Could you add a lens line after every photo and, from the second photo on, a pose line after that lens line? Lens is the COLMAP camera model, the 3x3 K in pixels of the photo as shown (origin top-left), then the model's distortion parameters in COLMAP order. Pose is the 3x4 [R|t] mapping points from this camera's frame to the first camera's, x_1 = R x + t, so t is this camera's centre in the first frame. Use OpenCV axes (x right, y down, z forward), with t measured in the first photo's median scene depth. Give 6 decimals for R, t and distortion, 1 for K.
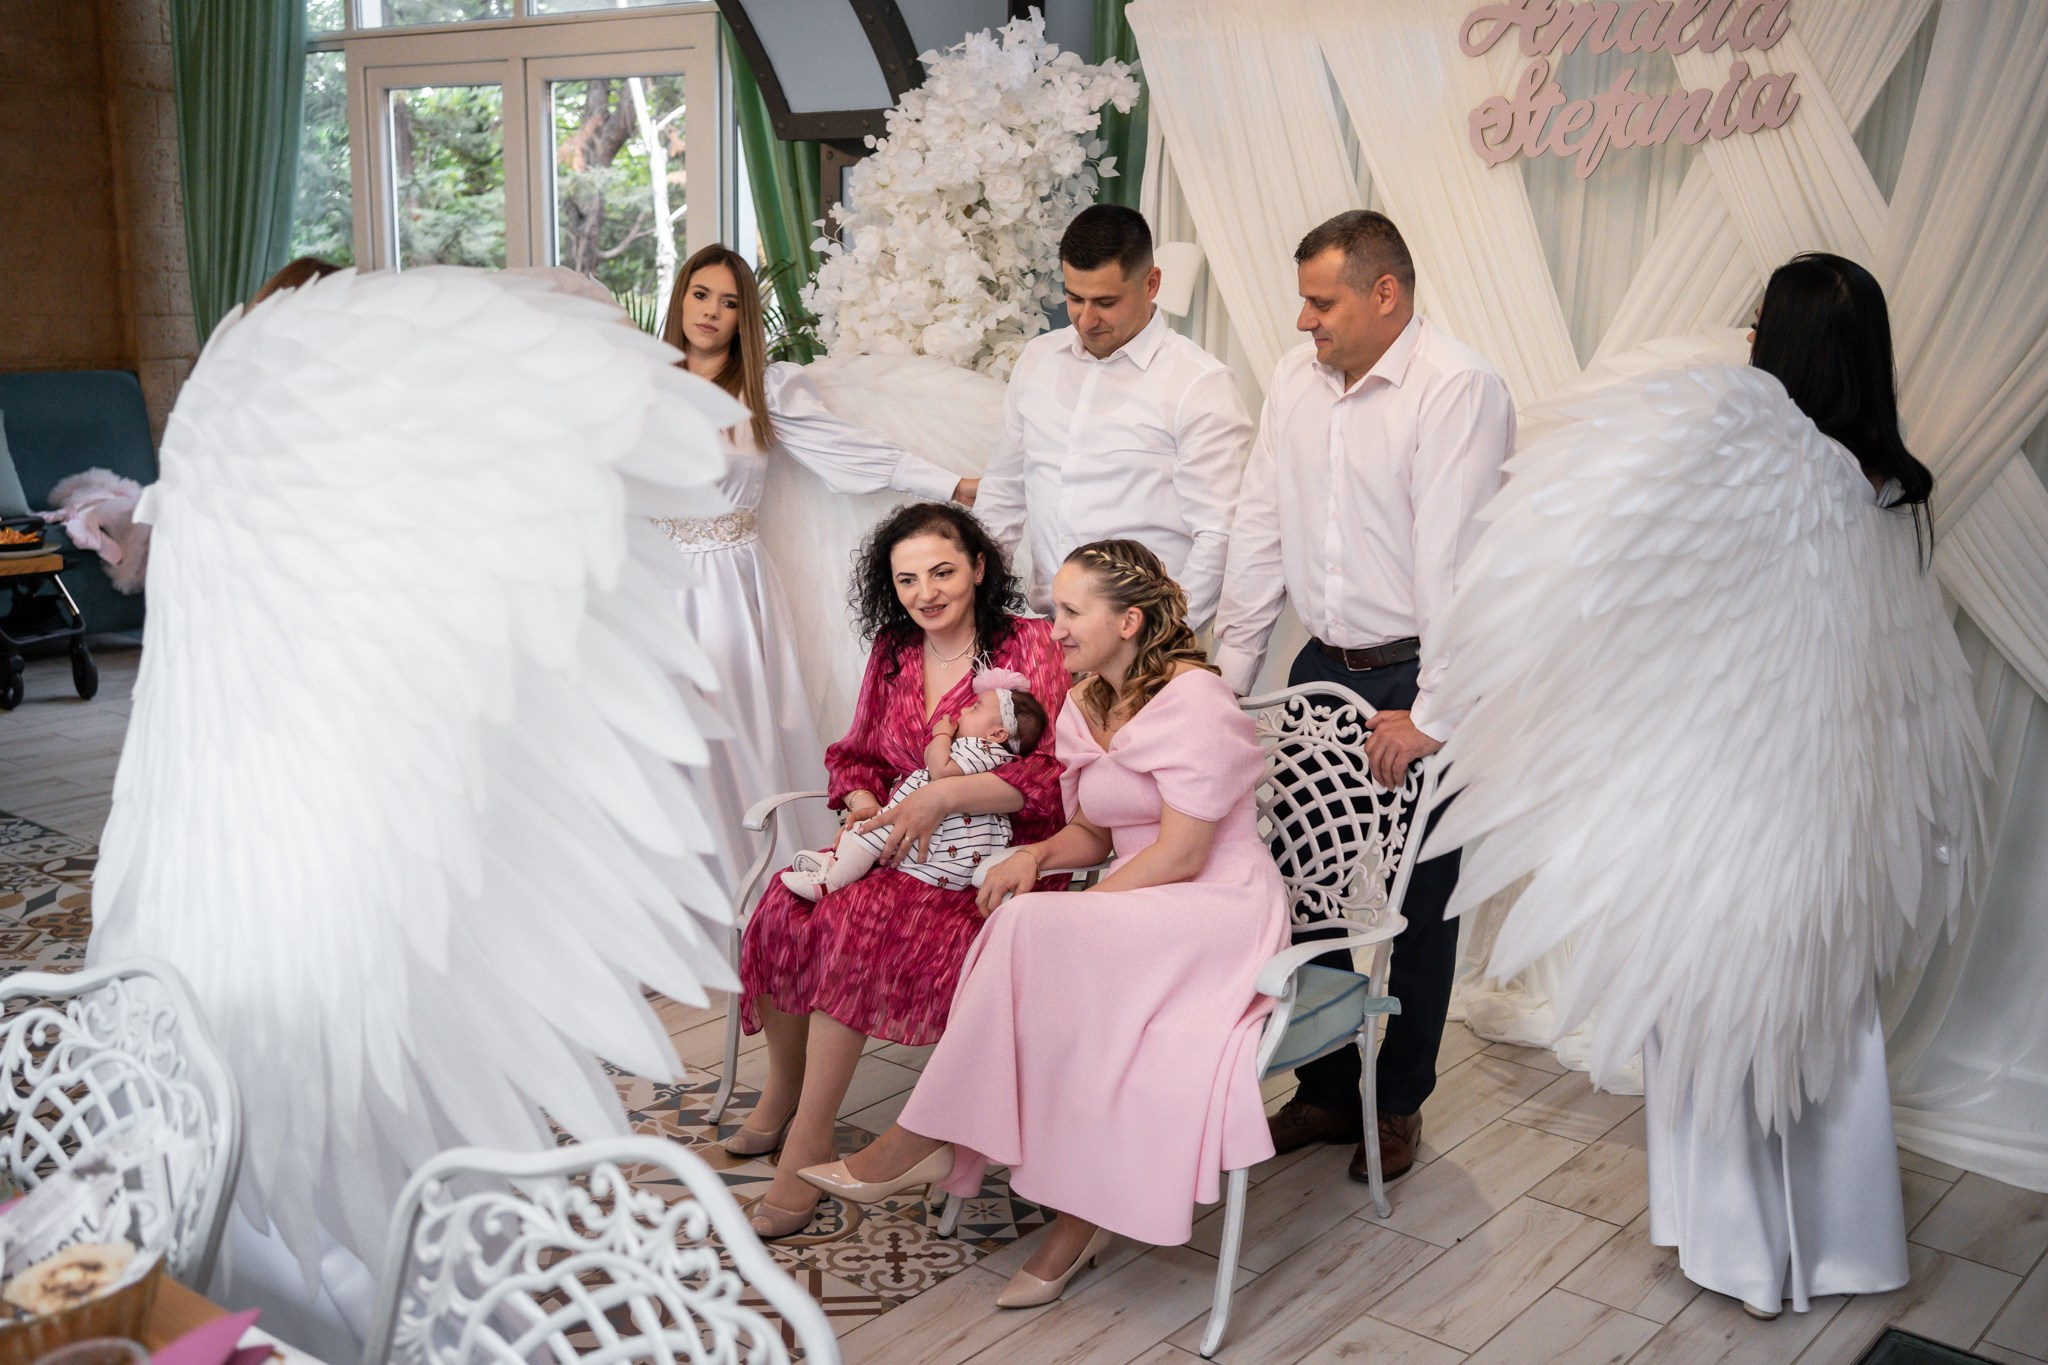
lens RADIAL K [[2071.3, 0, 1024.0], [0, 2071.3, 682.5], [0, 0, 1]] dist [-0.002507, -0.008993]
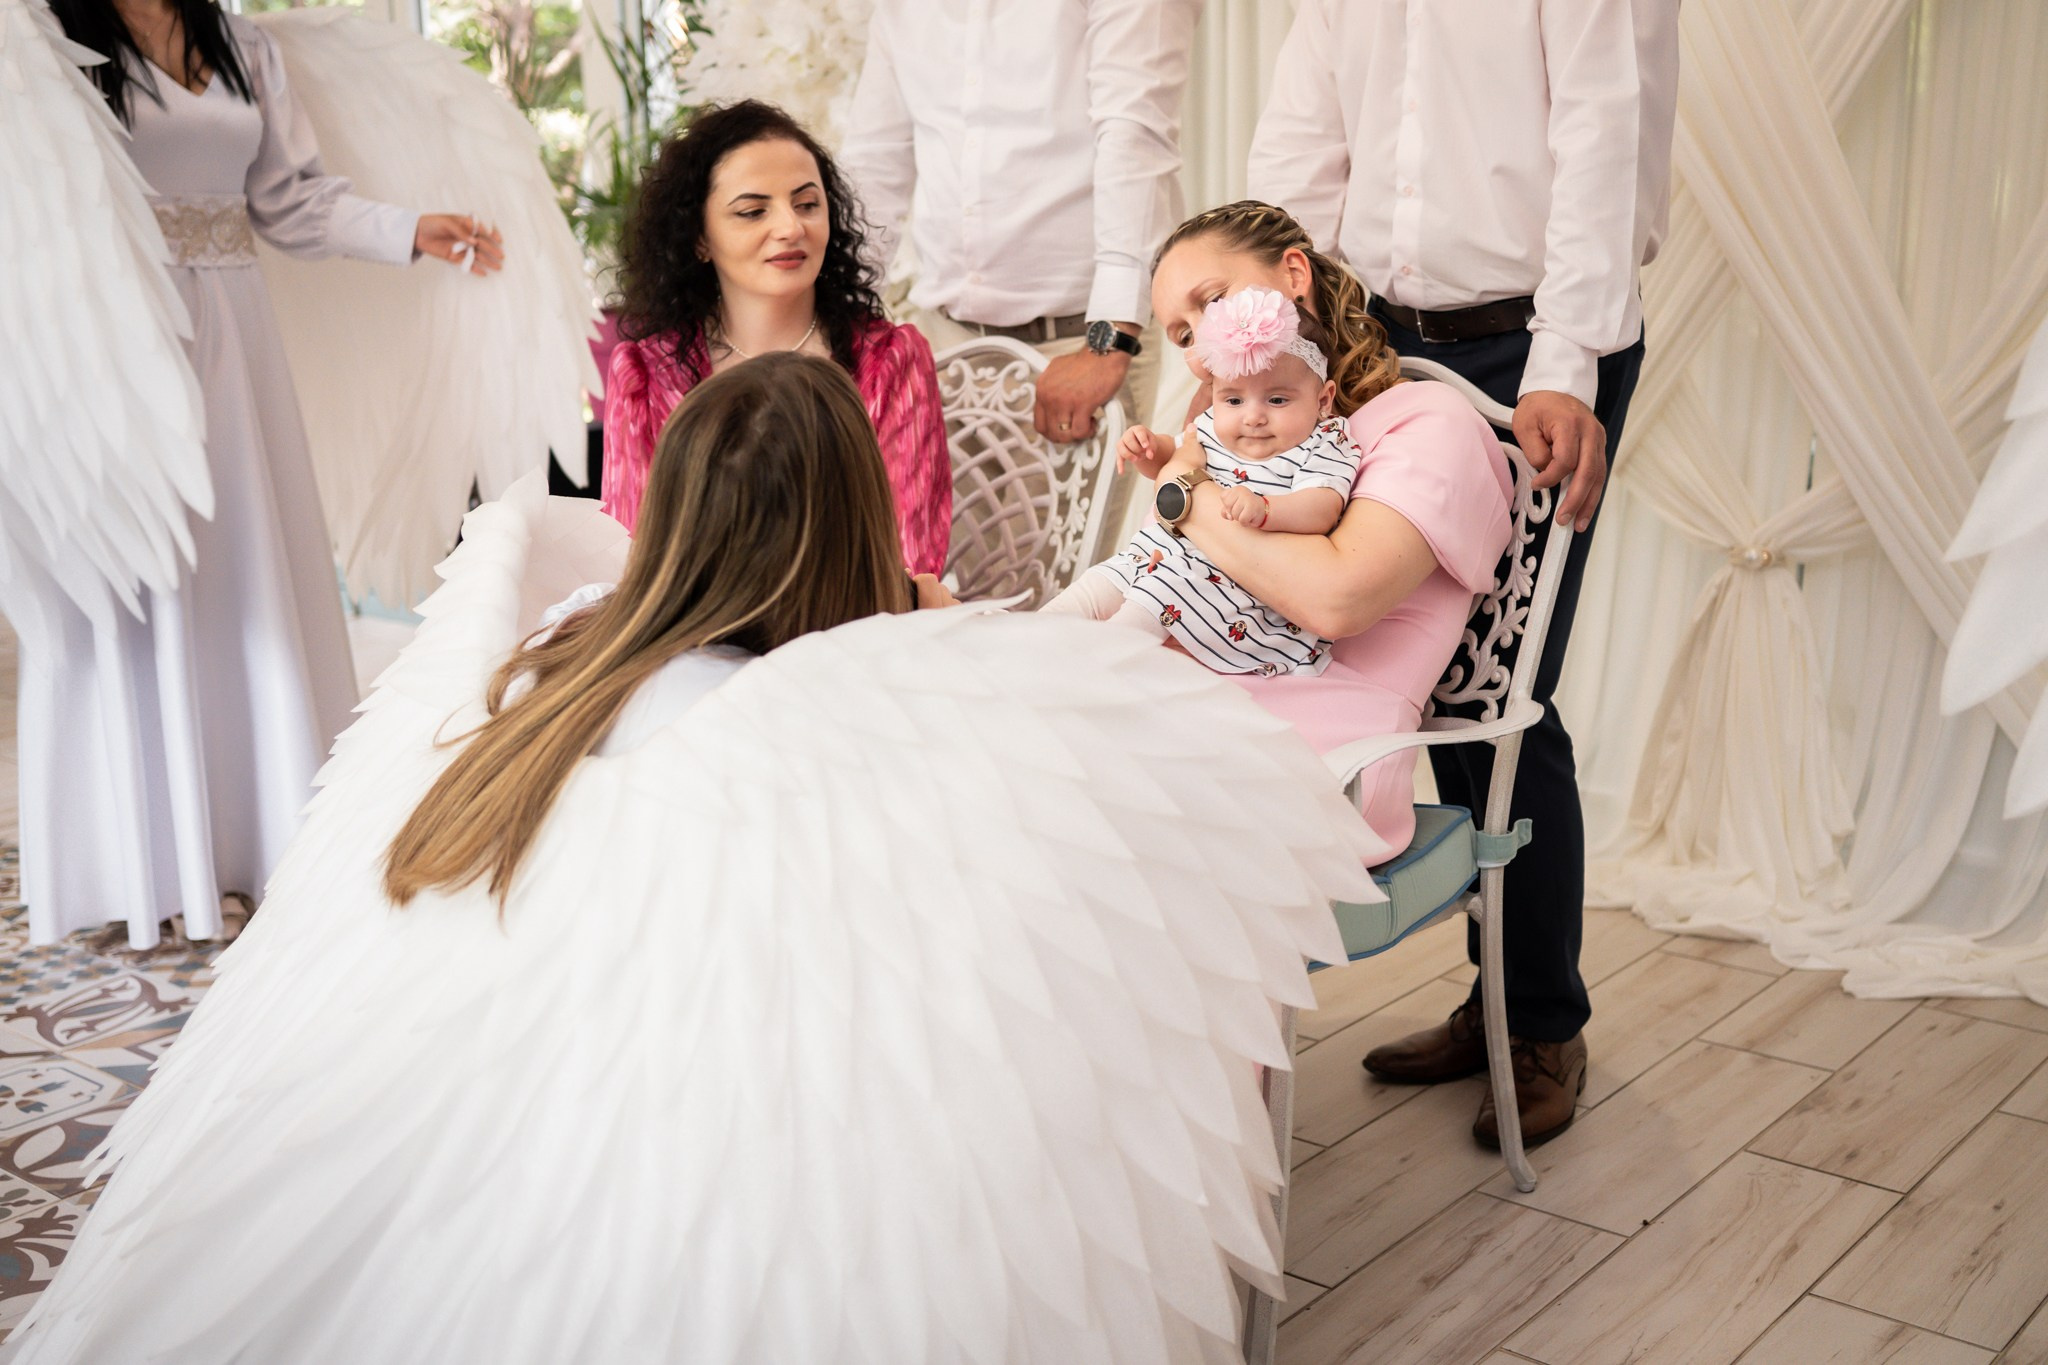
lens RADIAL K [[2188.2, 0, 1024.0], [0, 2188.2, 682.5], [0, 0, 1]] dist [-0.011007, 0.004004]
pose [[0.998059, -0.043400, -0.044670, 0.057968], [0.044021, 0.998946, 0.013021, 0.088268], [0.044058, -0.014962, 0.998917, 0.330761]]
